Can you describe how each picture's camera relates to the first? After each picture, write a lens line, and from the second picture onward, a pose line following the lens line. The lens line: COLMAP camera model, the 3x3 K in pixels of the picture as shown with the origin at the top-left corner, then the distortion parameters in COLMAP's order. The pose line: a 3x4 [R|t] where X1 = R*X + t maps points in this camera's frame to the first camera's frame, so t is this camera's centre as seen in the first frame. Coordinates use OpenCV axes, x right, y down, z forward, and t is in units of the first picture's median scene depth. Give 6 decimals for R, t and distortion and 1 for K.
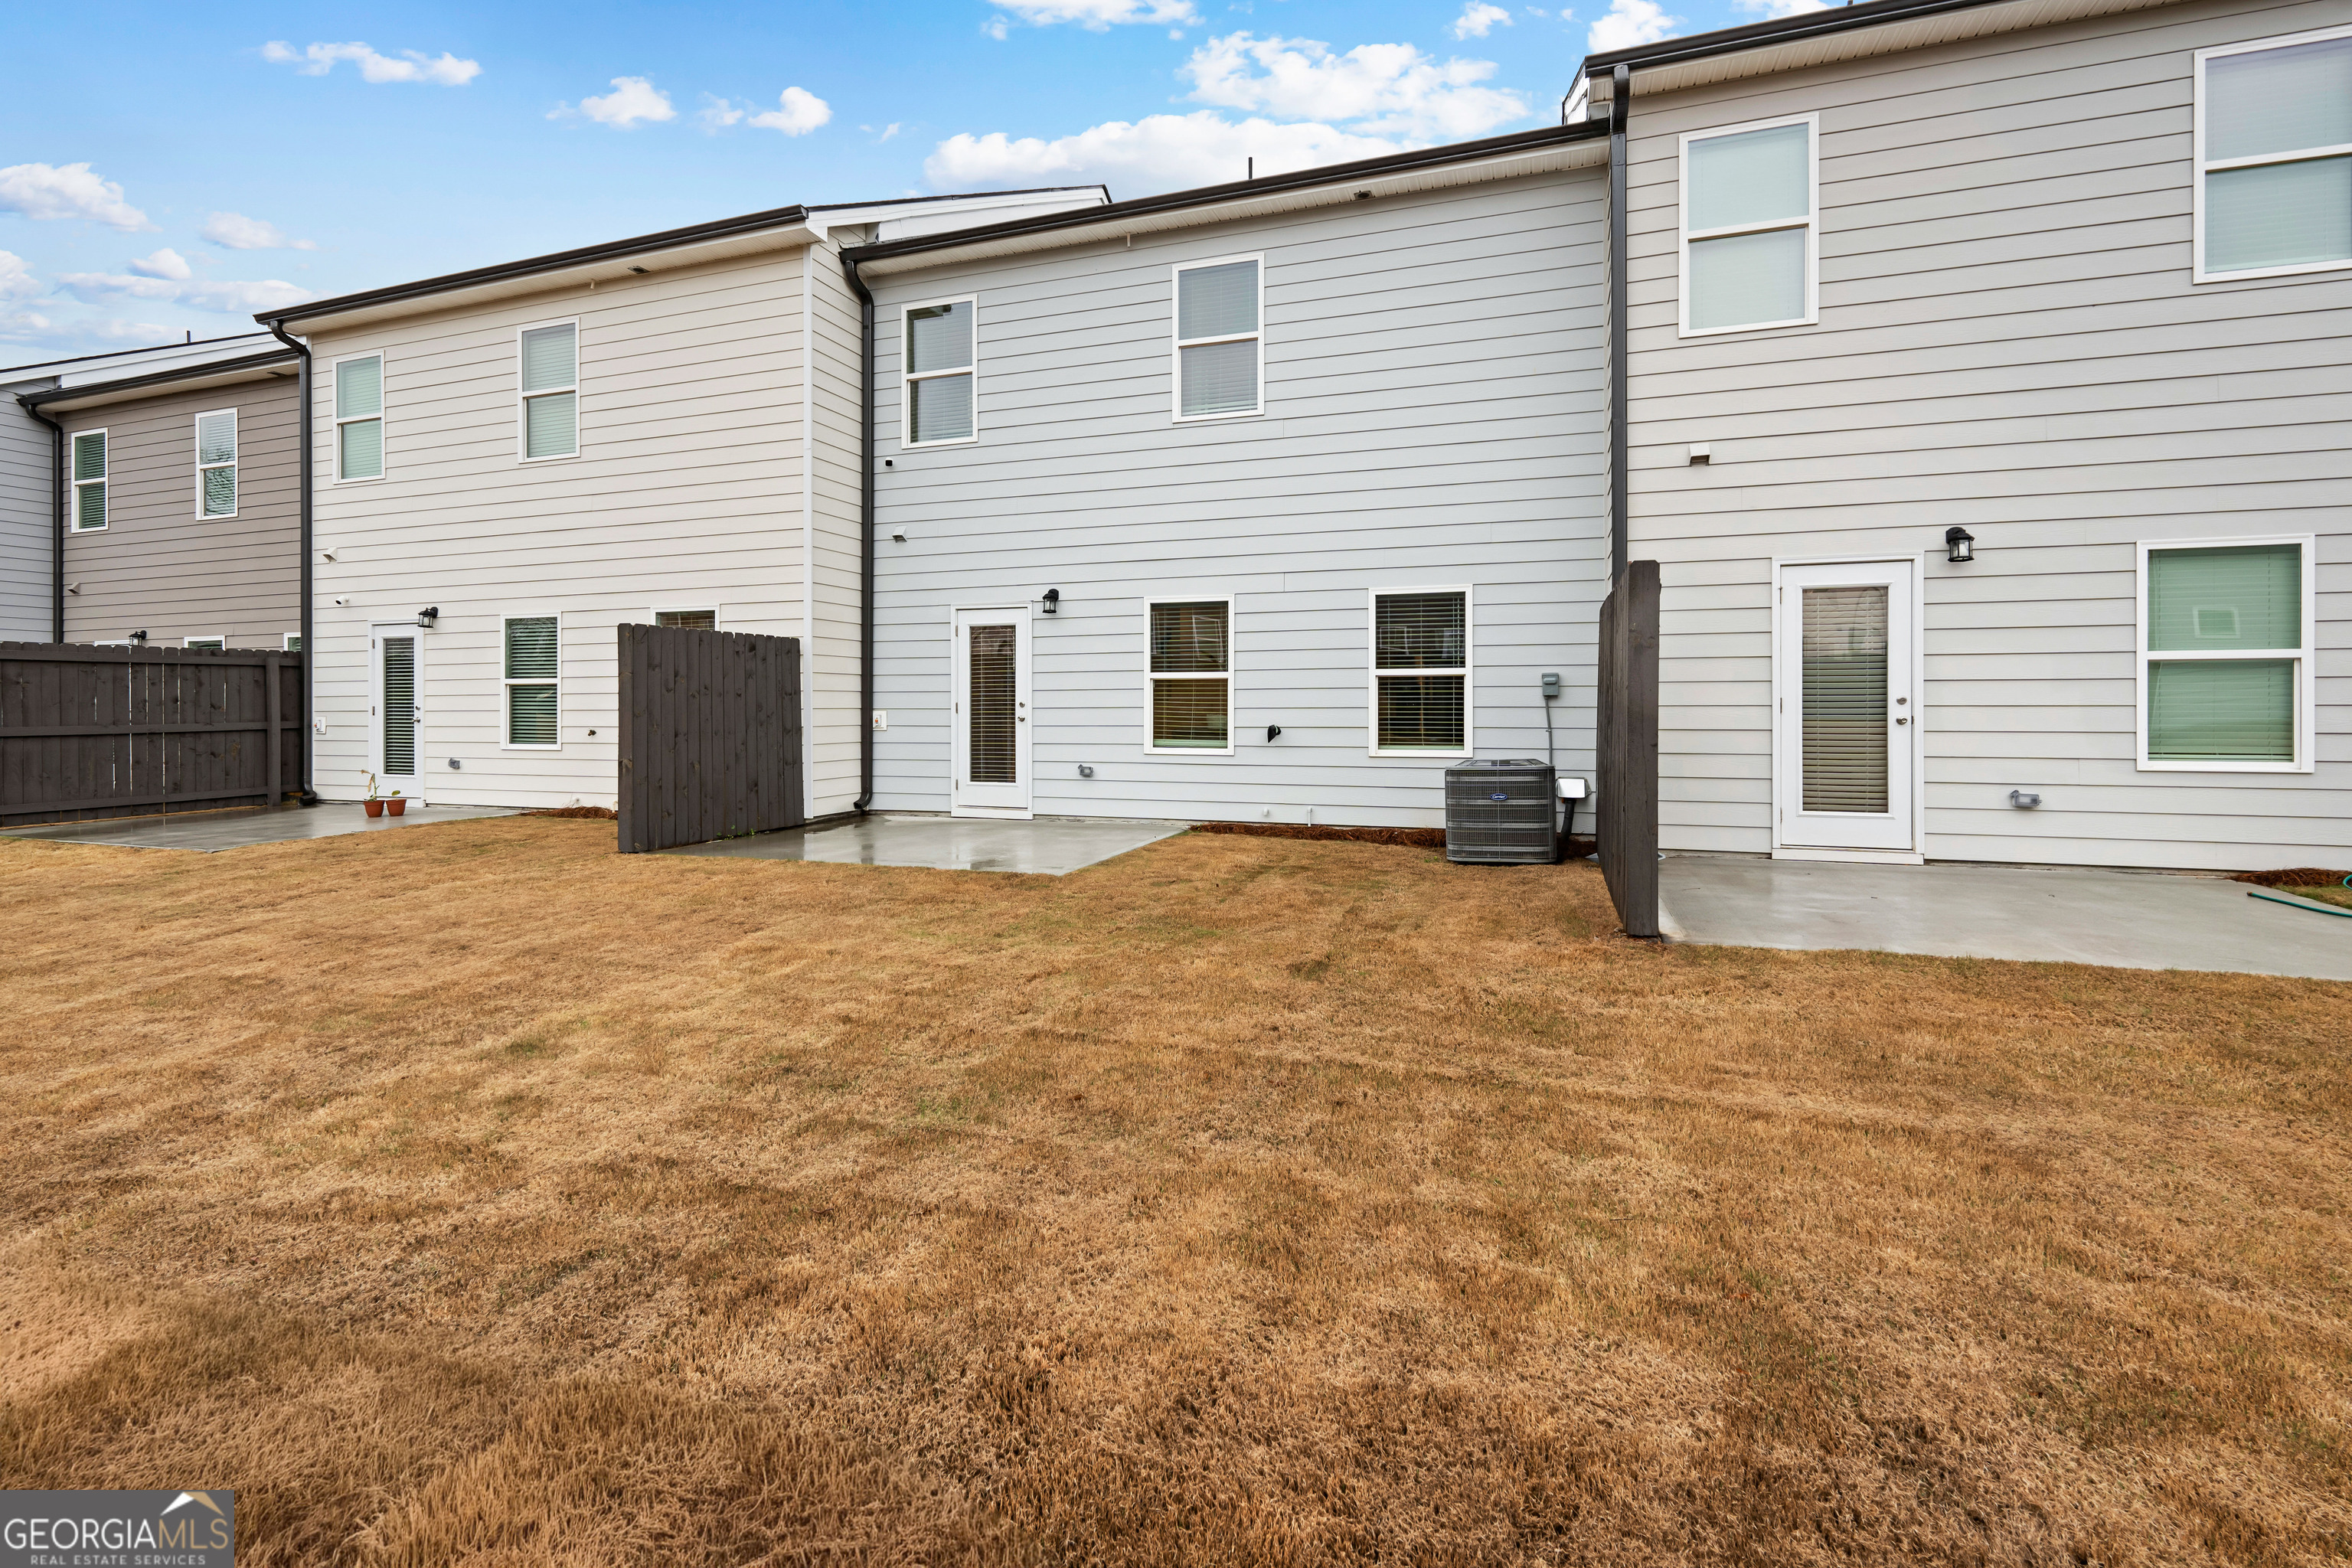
lens RADIAL K [[1009.6, 0, 1176.1], [0, 1009.6, 722.4], [0, 0, 1]] dist [-0.016500, -0.000102]
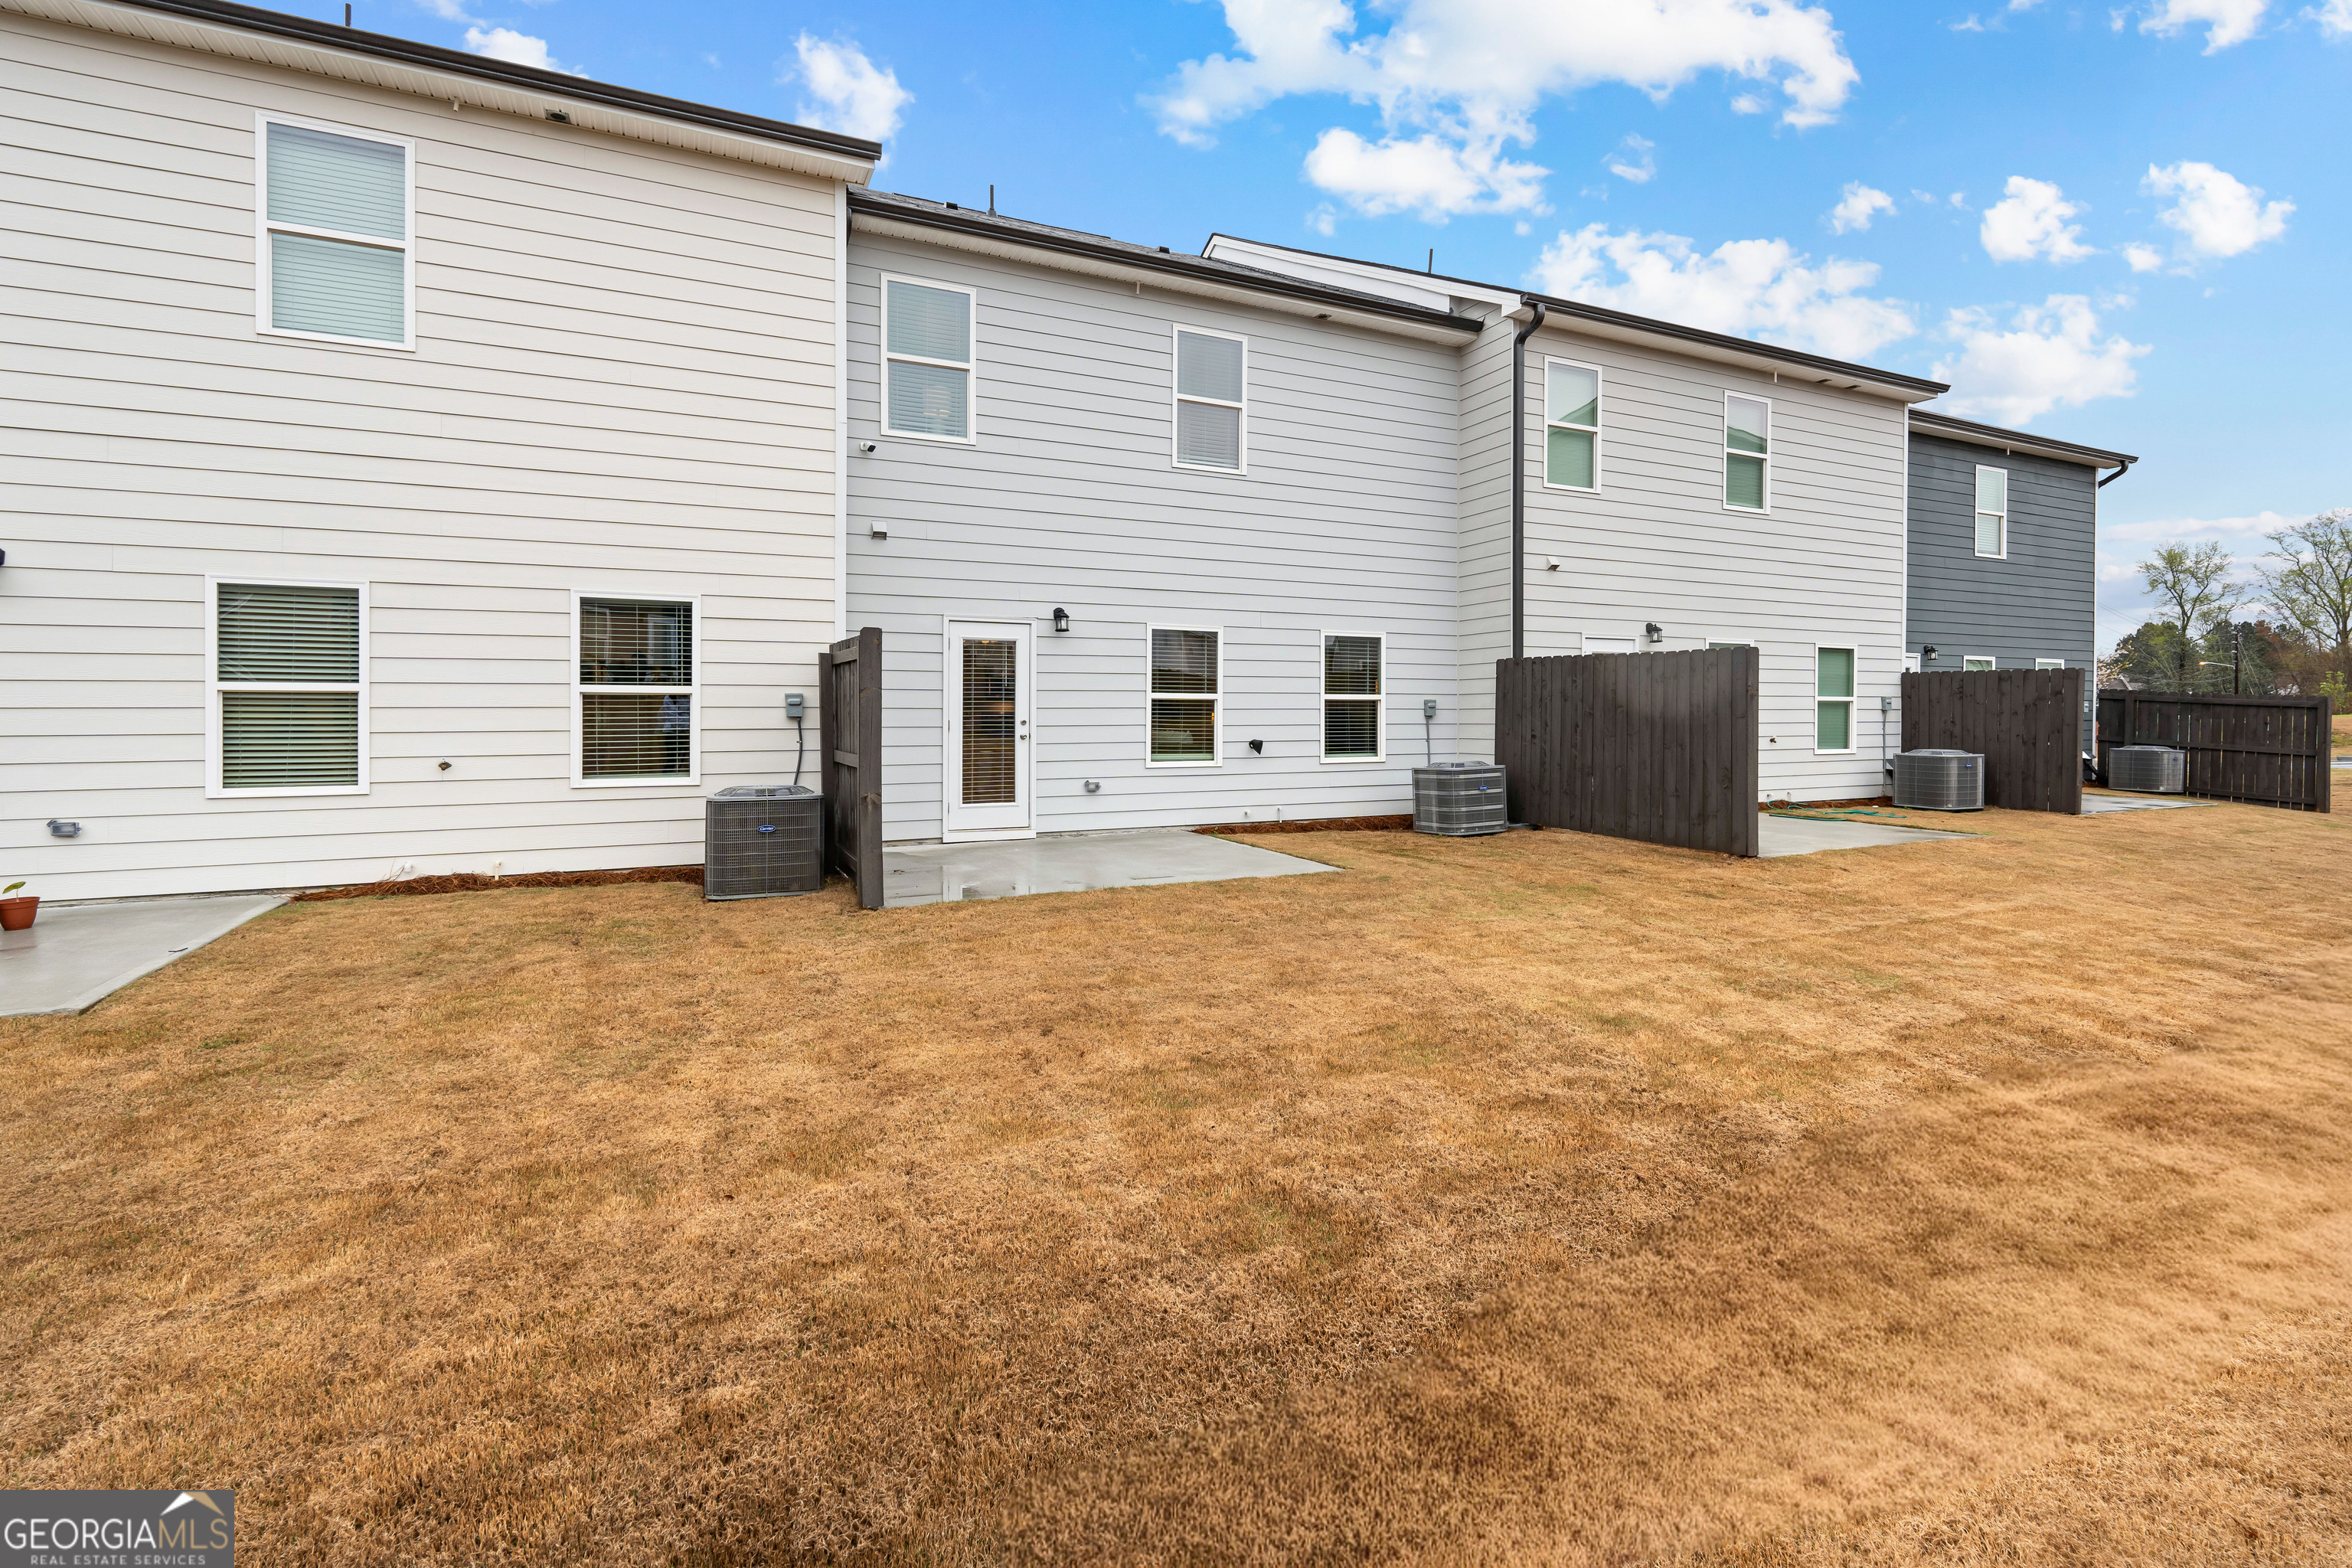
lens RADIAL K [[1073.0, 0, 1160.0], [0, 1073.0, 743.7], [0, 0, 1]] dist [-0.000807, 0.000005]
pose [[0.724161, -0.012700, 0.689514, -0.786007], [0.014136, 0.999894, 0.003571, 0.001444], [-0.689486, 0.007160, 0.724264, 0.152323]]
